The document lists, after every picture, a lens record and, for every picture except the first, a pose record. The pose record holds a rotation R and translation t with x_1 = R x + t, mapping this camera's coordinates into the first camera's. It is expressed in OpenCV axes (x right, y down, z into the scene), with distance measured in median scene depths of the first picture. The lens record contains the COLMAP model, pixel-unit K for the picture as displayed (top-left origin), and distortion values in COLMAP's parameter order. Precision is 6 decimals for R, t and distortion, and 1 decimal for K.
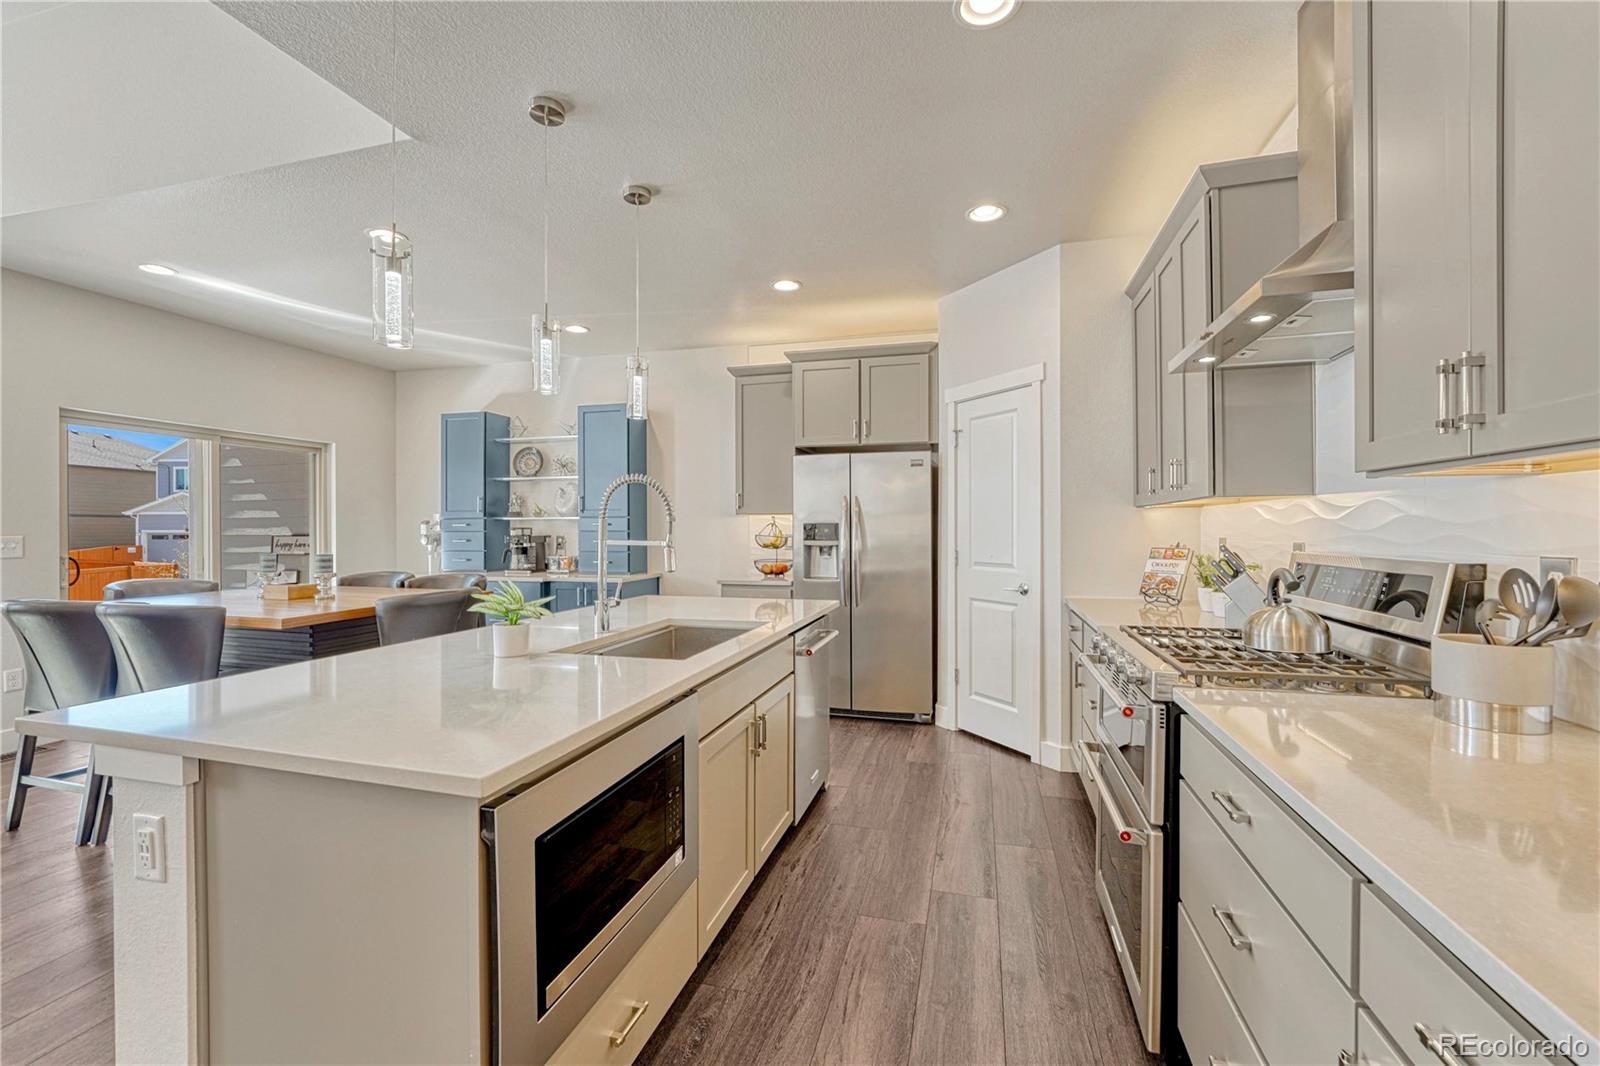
lens RADIAL K [[665.6, 0, 790.3], [0, 665.6, 524.9], [0, 0, 1]] dist [-0.004903, 0.000670]
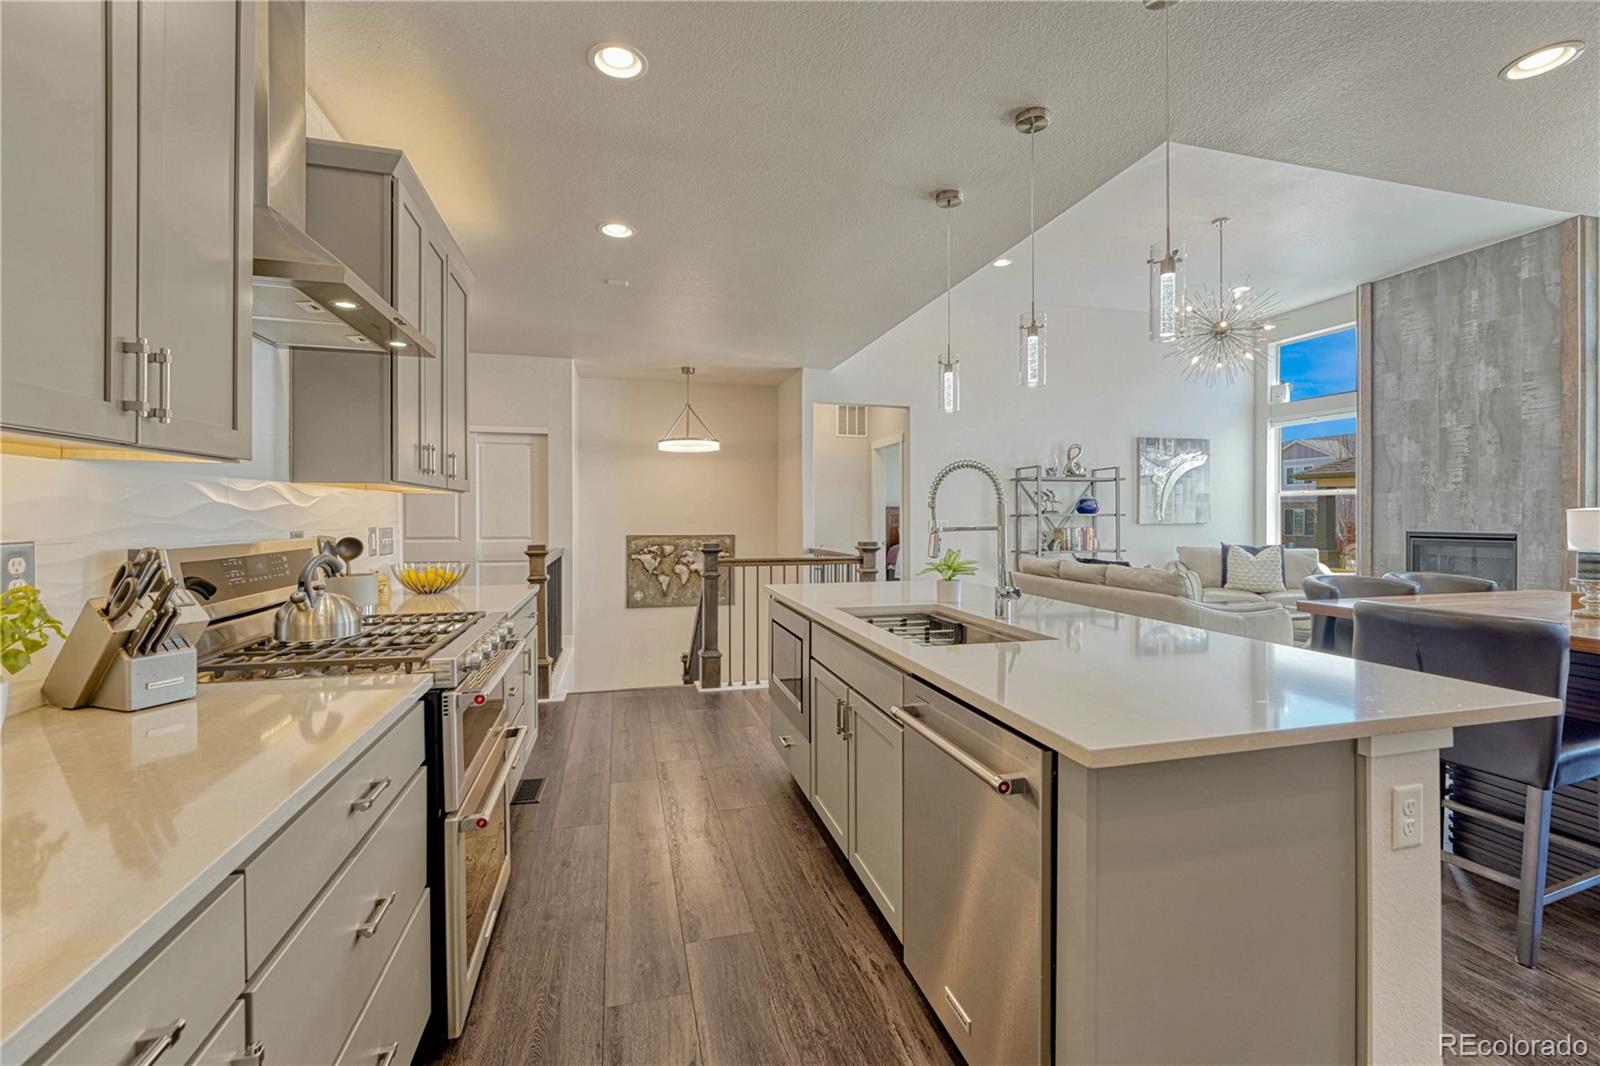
lens RADIAL K [[665.6, 0, 792.2], [0, 665.6, 525.8], [0, 0, 1]] dist [-0.004903, 0.000670]
pose [[-0.862688, 0.009527, -0.505647, 0.273955], [0.003413, 0.999909, 0.013018, 0.005396], [0.505725, 0.009504, -0.862642, 0.952977]]
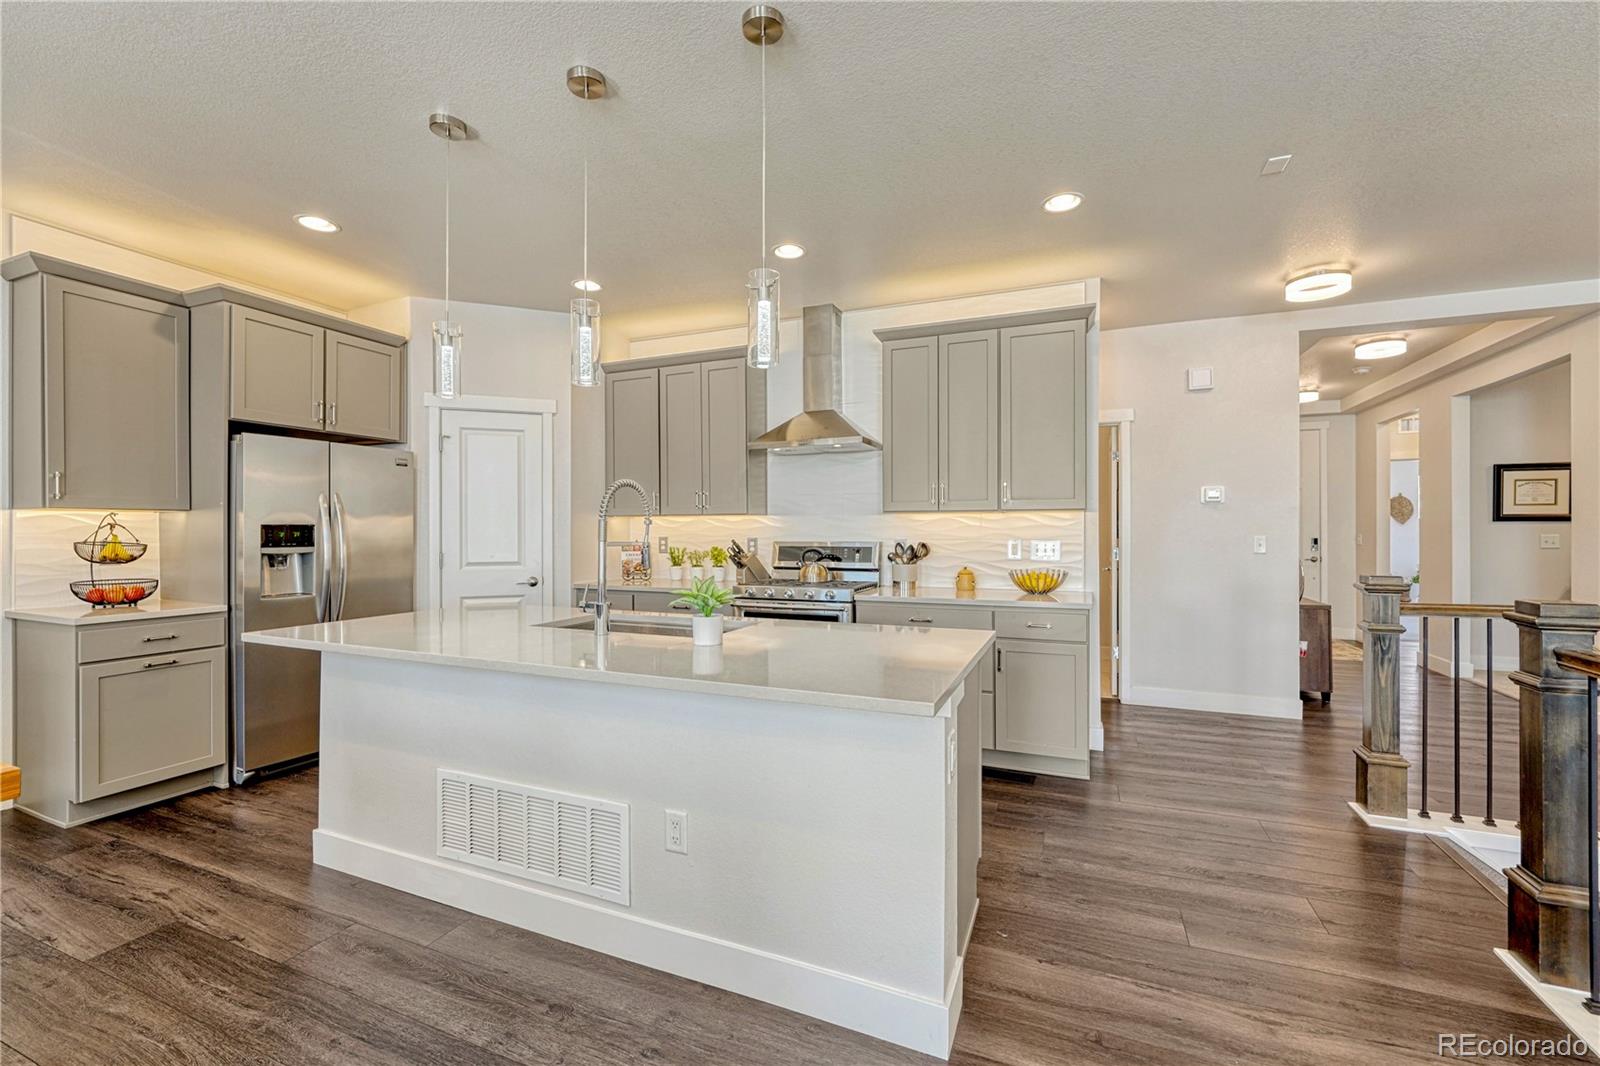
lens RADIAL K [[665.6, 0, 796.6], [0, 665.6, 529.8], [0, 0, 1]] dist [-0.004903, 0.000670]
pose [[0.134330, 0.004252, 0.990928, -0.689286], [-0.003122, 0.999988, -0.003868, 0.005276], [-0.990932, -0.002574, 0.134342, 0.319838]]
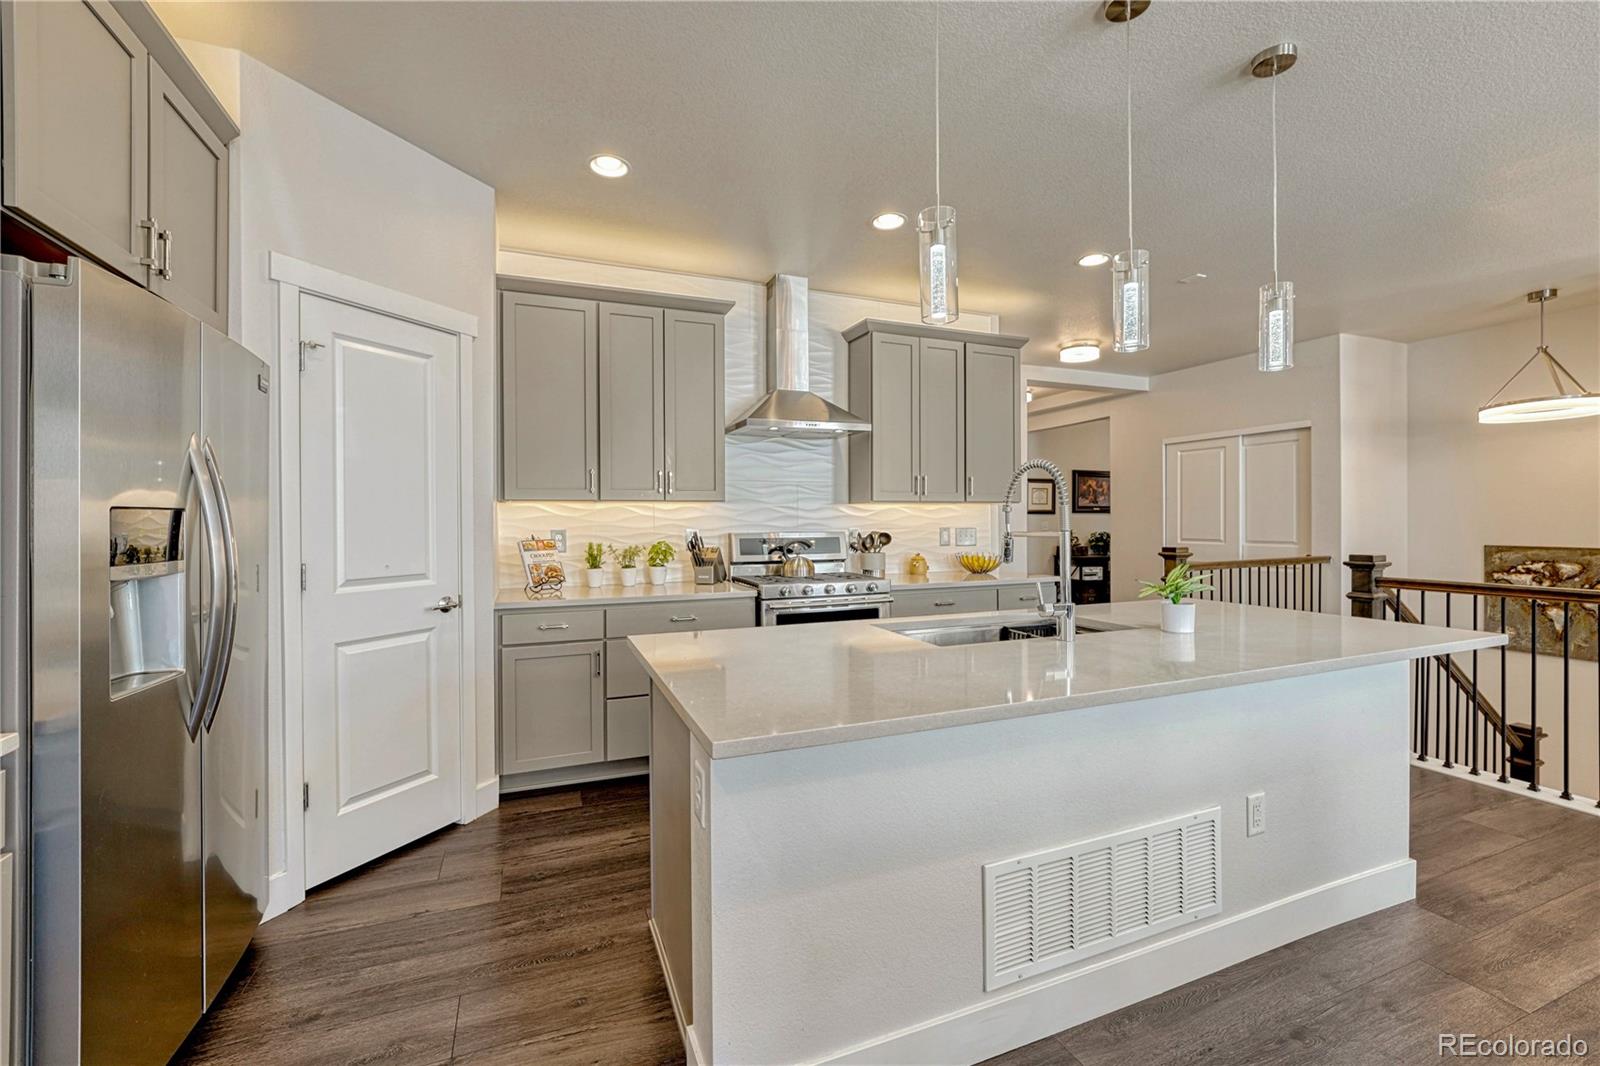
lens RADIAL K [[665.6, 0, 789.9], [0, 665.6, 517.8], [0, 0, 1]] dist [-0.004903, 0.000670]
pose [[-0.607036, 0.010434, 0.794606, -0.416235], [0.003831, 0.999941, -0.010204, 0.008208], [-0.794665, -0.003151, -0.607040, 1.009772]]
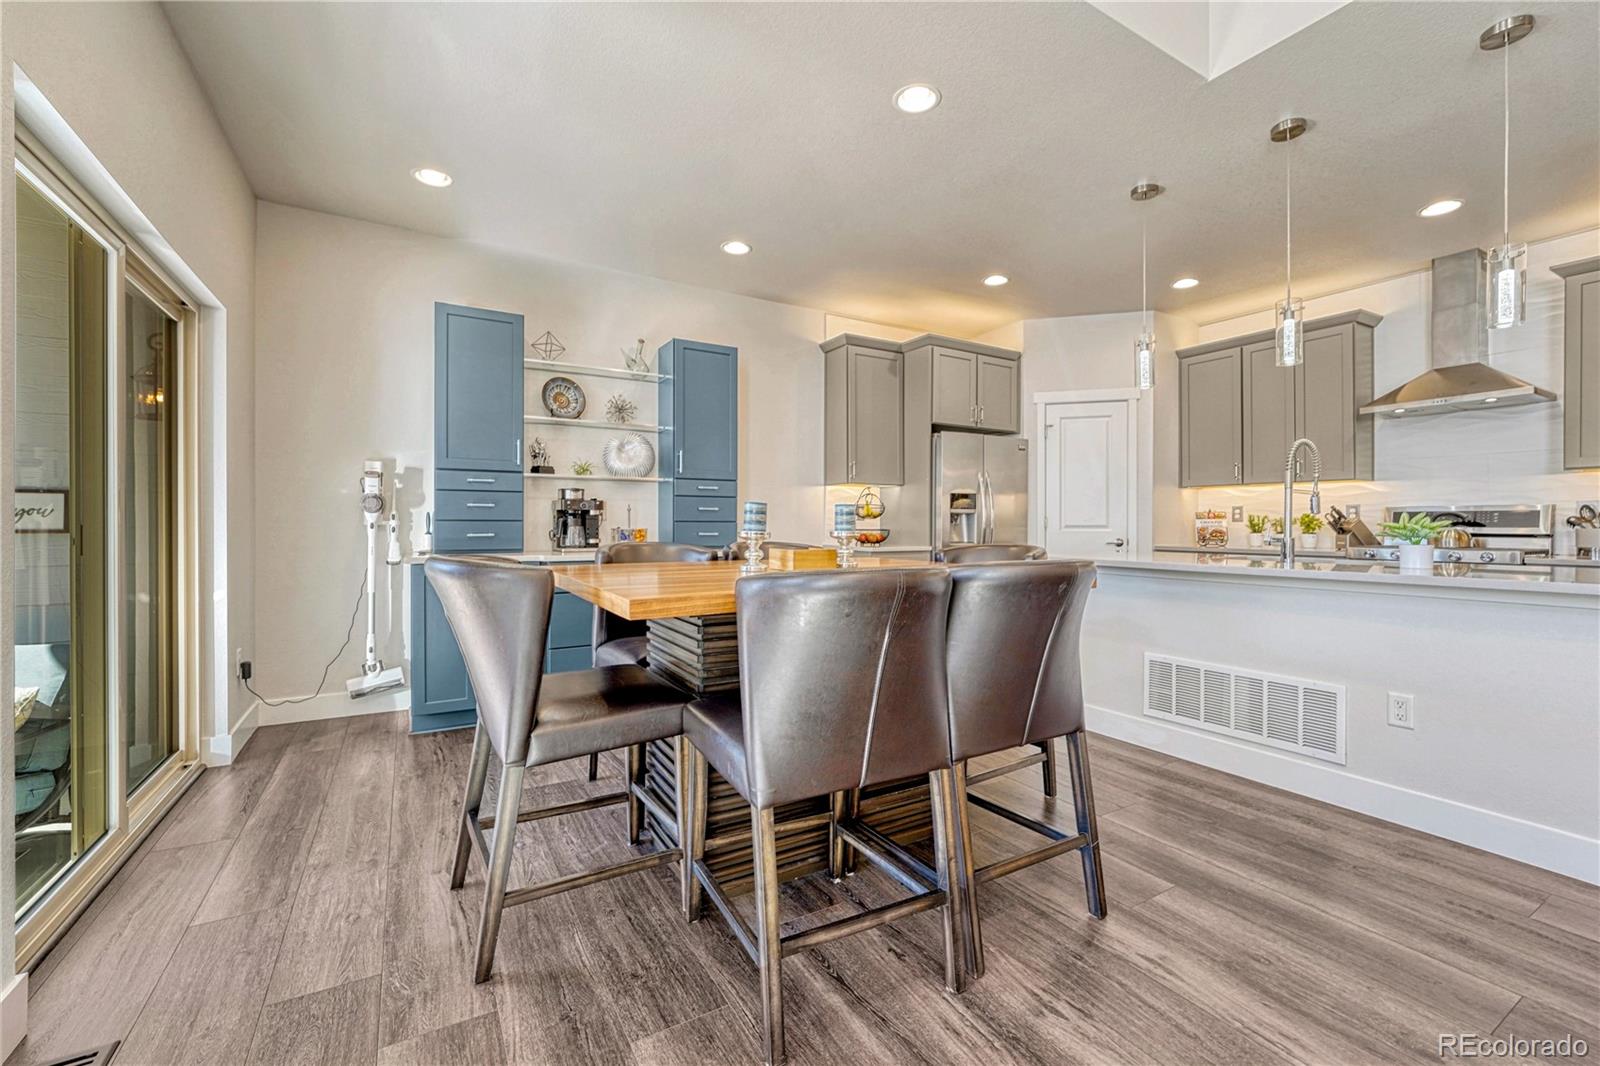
lens RADIAL K [[665.6, 0, 793.3], [0, 665.6, 526.6], [0, 0, 1]] dist [-0.004903, 0.000670]
pose [[0.697597, 0.004073, 0.716479, -1.027190], [-0.009408, 0.999950, 0.003475, 0.056491], [-0.716429, -0.009165, 0.697600, 0.442817]]
